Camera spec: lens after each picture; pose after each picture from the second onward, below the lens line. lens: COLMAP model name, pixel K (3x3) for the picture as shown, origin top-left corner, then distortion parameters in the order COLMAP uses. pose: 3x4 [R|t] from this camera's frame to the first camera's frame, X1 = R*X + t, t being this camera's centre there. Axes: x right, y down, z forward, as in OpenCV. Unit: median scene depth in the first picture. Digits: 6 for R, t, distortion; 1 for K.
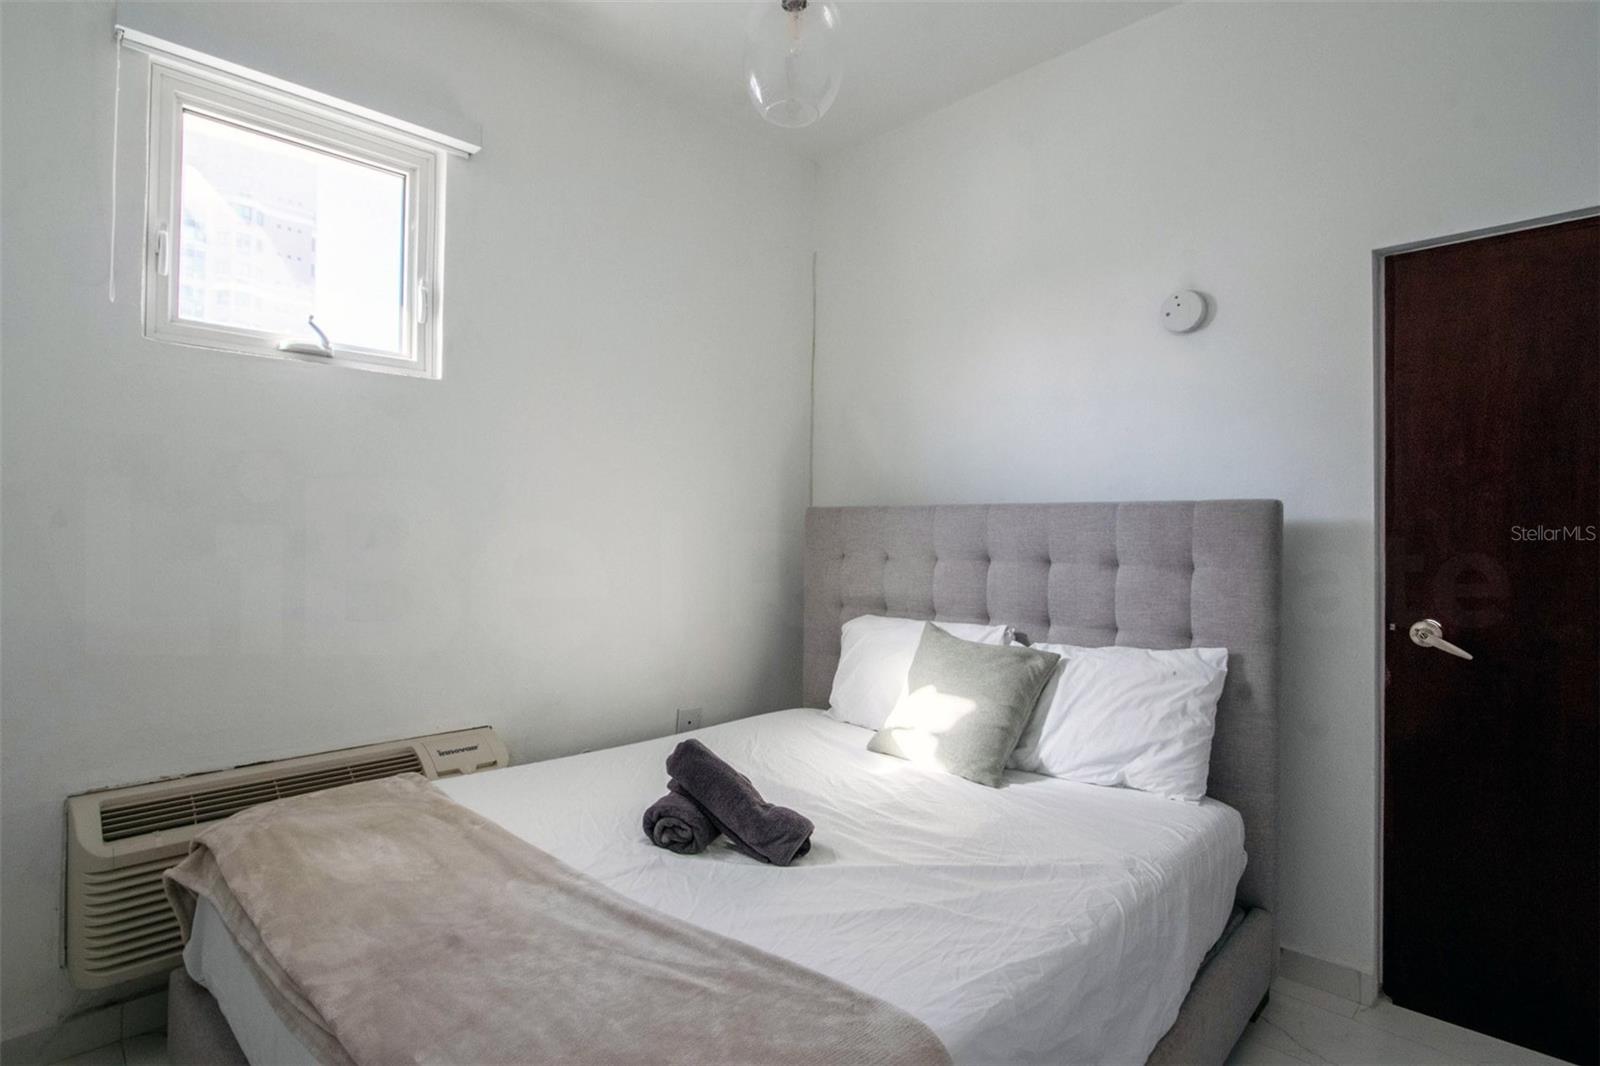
lens RADIAL K [[815.1, 0, 732.8], [0, 815.1, 530.7], [0, 0, 1]] dist [-0.002528, -0.000160]
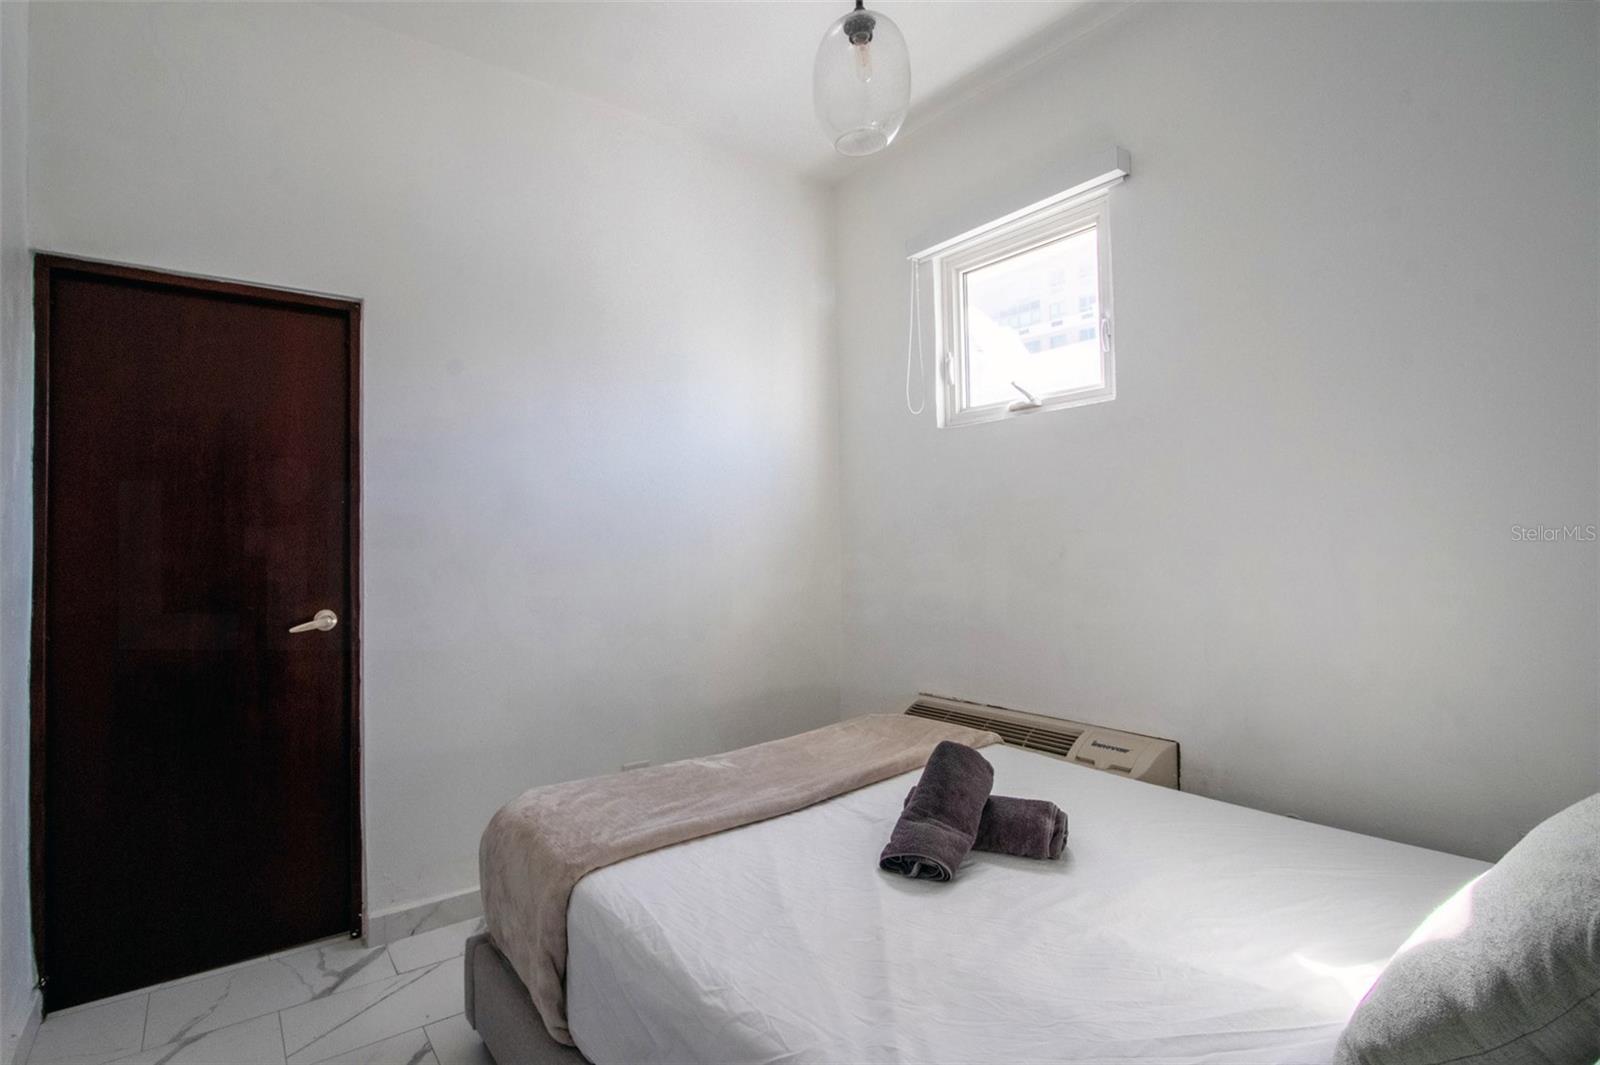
lens RADIAL K [[748.5, 0, 719.9], [0, 748.5, 534.0], [0, 0, 1]] dist [-0.001907, 0.000007]
pose [[-0.148083, -0.024230, -0.988678, 0.714095], [0.016230, 0.999506, -0.026927, 0.010147], [0.988842, -0.020034, -0.147617, 0.654064]]
